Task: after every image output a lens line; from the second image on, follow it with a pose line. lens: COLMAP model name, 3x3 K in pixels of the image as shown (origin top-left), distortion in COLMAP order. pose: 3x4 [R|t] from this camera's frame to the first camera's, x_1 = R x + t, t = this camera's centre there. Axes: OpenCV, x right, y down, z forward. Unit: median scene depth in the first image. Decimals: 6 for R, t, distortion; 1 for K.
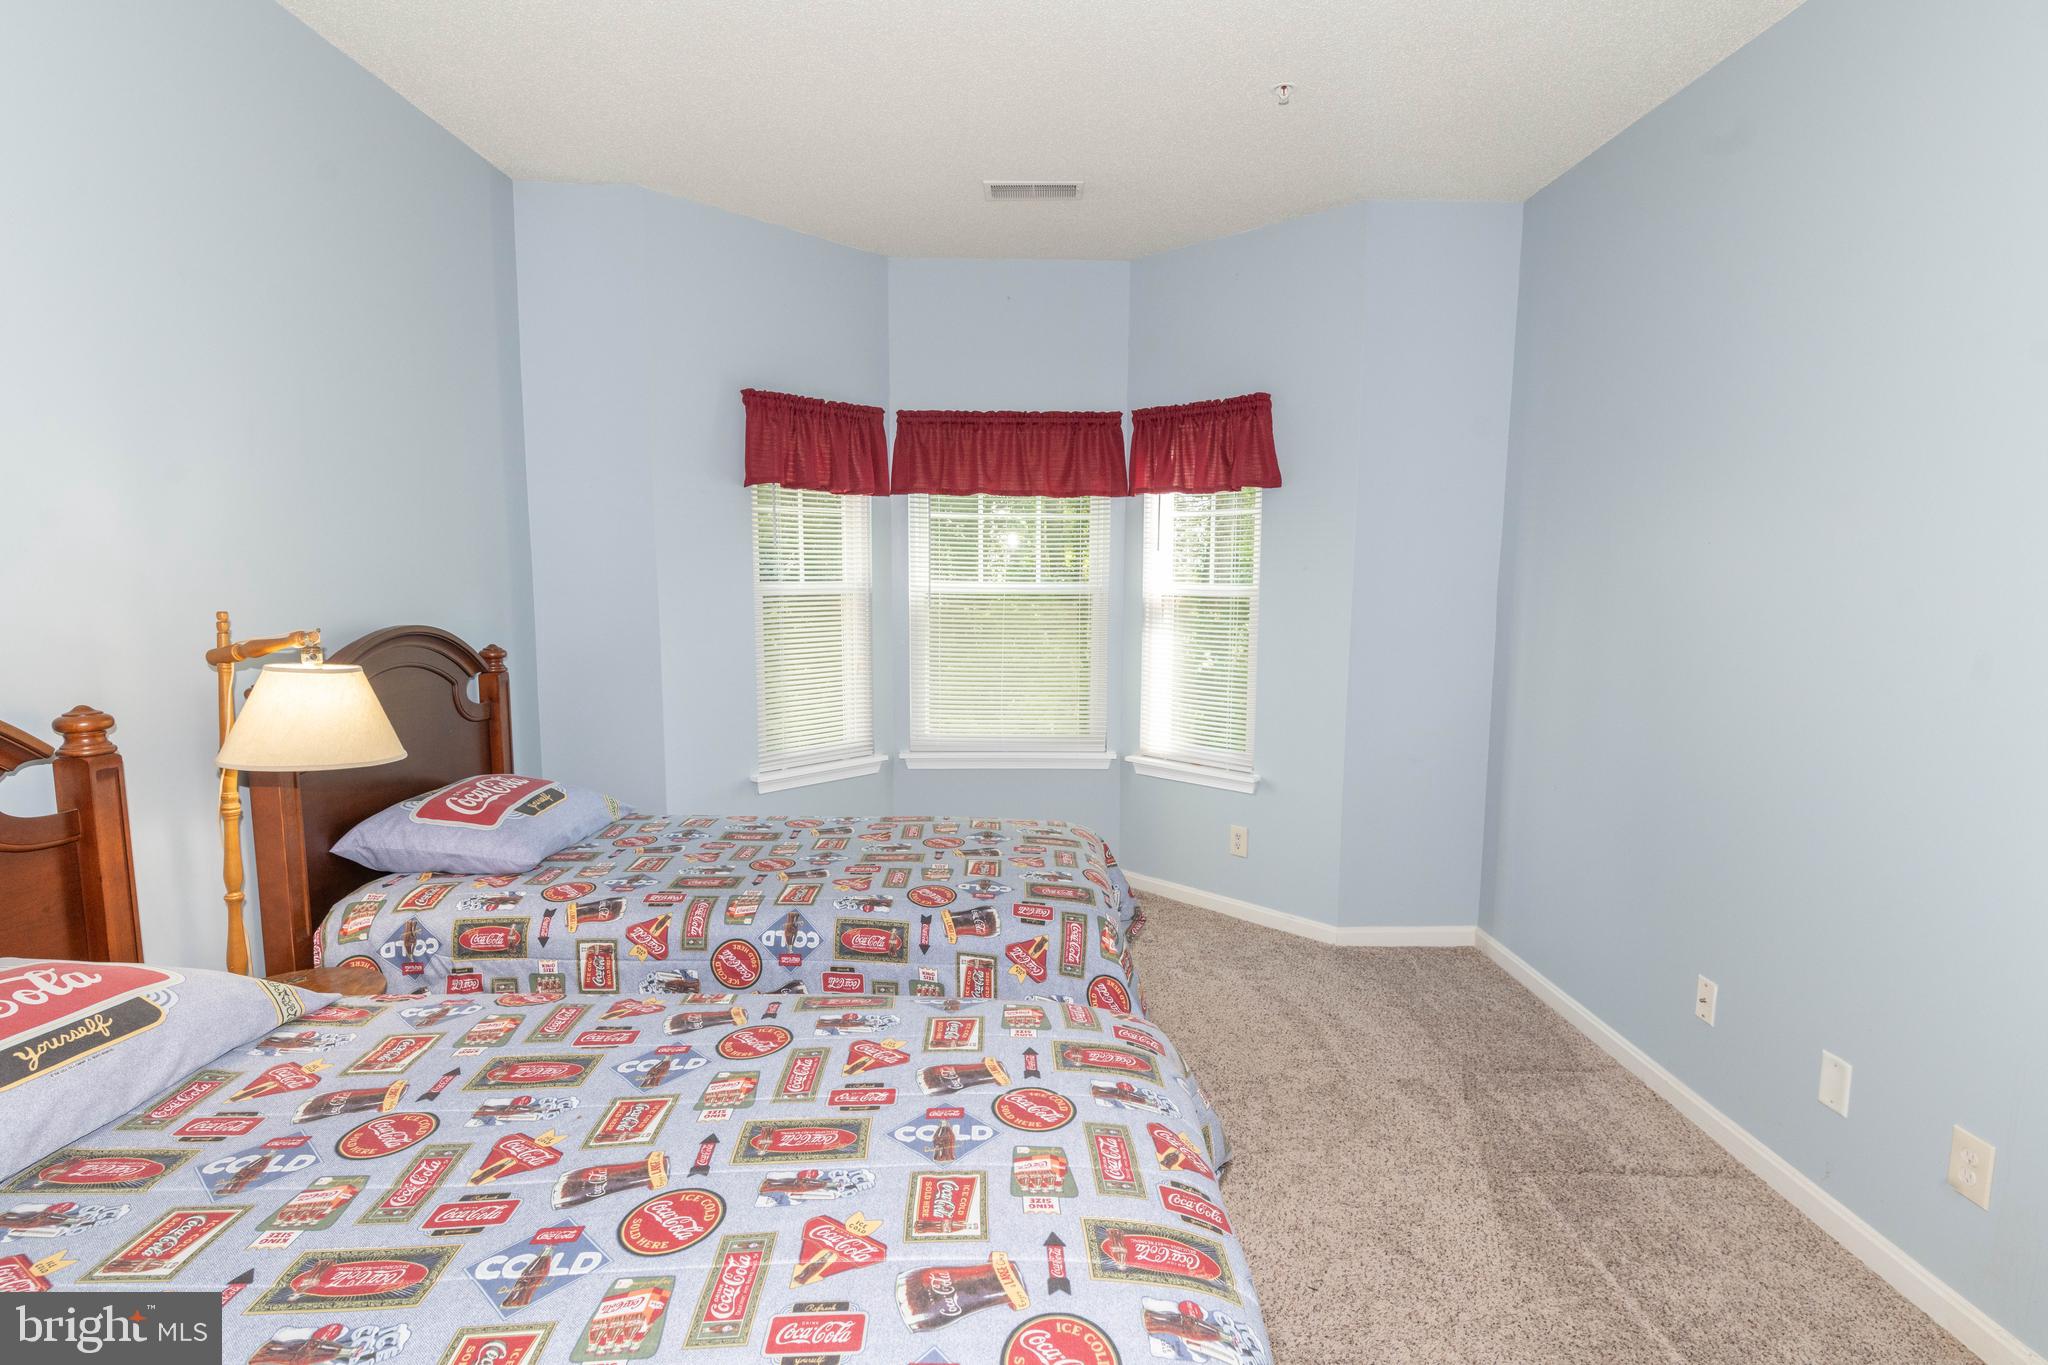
lens RADIAL K [[1036.8, 0, 1037.6], [0, 1036.8, 678.8], [0, 0, 1]] dist [0.002260, 0.000430]
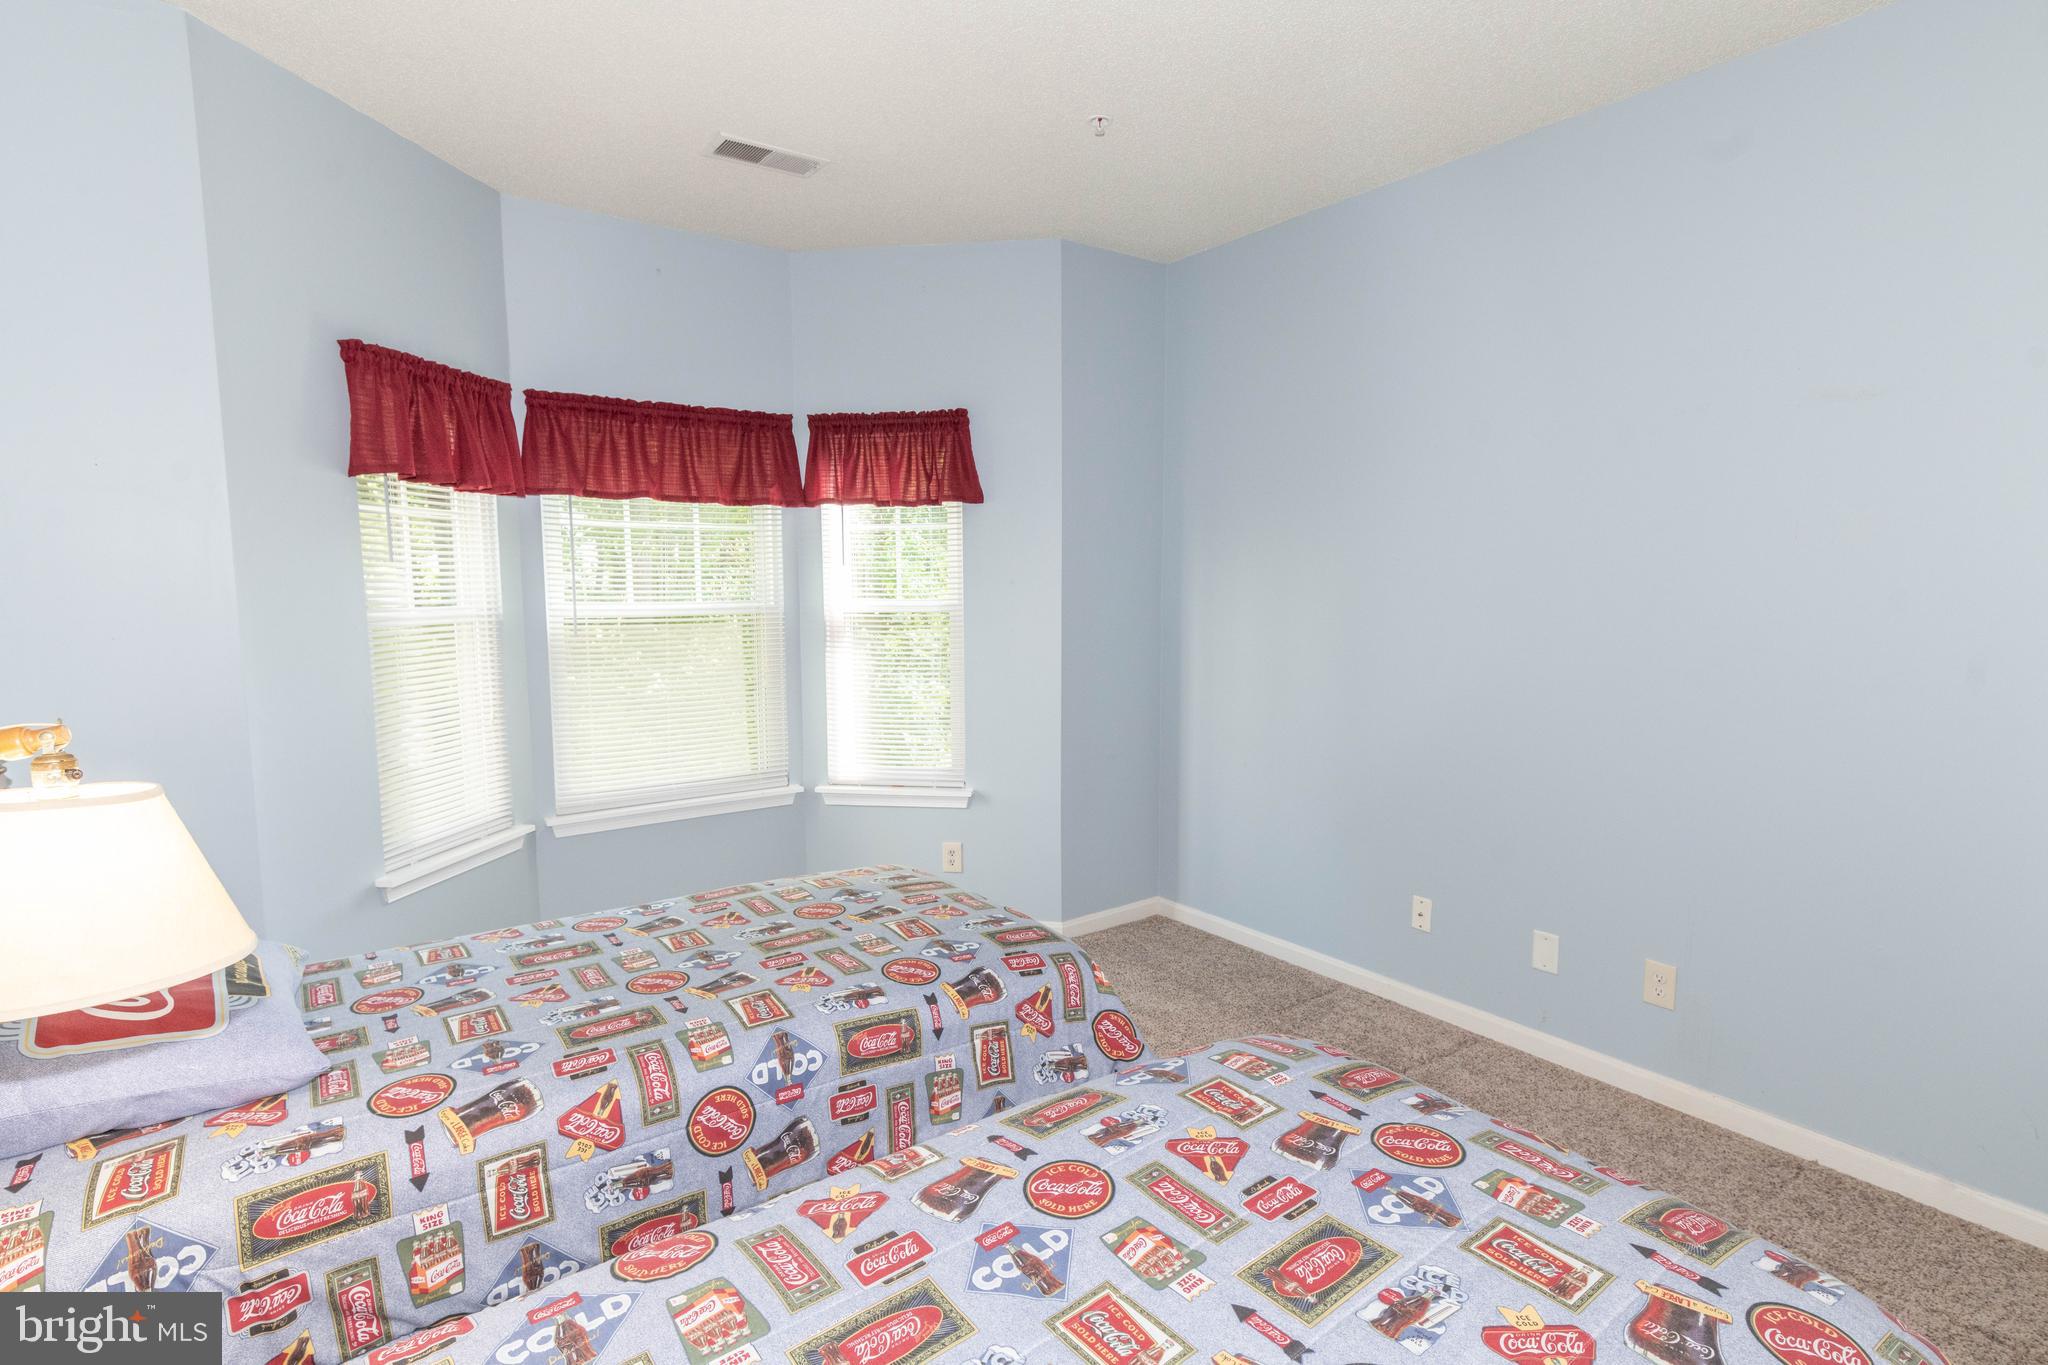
lens RADIAL K [[1020.4, 0, 1039.5], [0, 1020.4, 678.1], [0, 0, 1]] dist [0.004260, 0.000571]
pose [[0.812185, -0.064981, 0.579769, -0.498014], [0.071823, 0.997355, 0.011170, -0.033294], [-0.578962, 0.032569, 0.814704, 0.253957]]
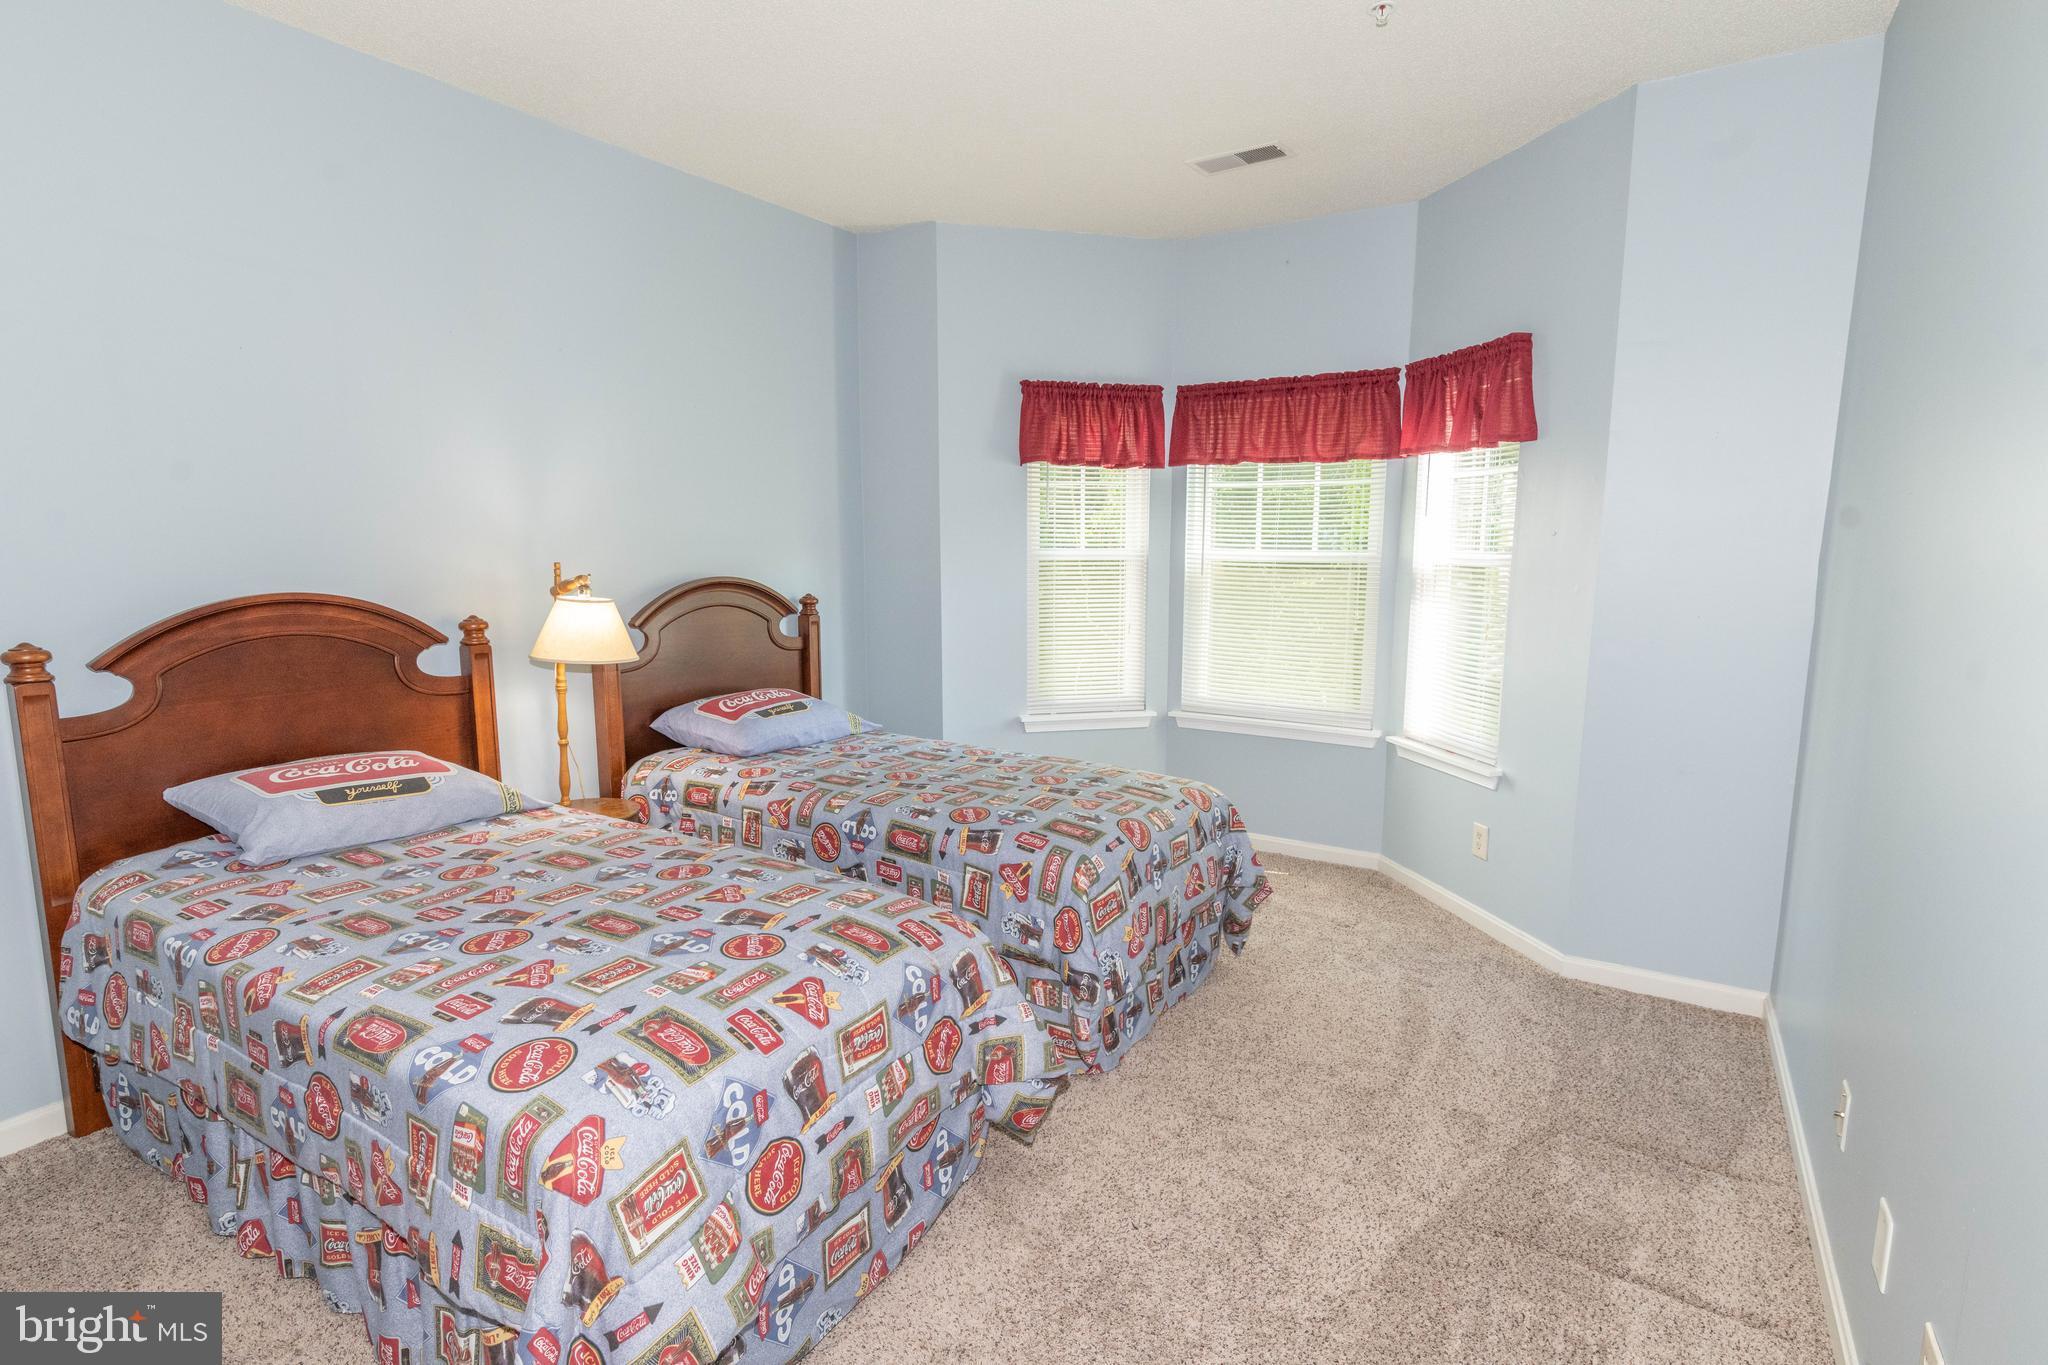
lens RADIAL K [[1035.1, 0, 1022.0], [0, 1035.1, 674.1], [0, 0, 1]] dist [0.001251, 0.000209]
pose [[0.828510, 0.070879, -0.555471, 0.596534], [-0.058545, 0.997485, 0.039958, 0.001196], [0.556906, -0.000586, 0.830575, 0.065946]]
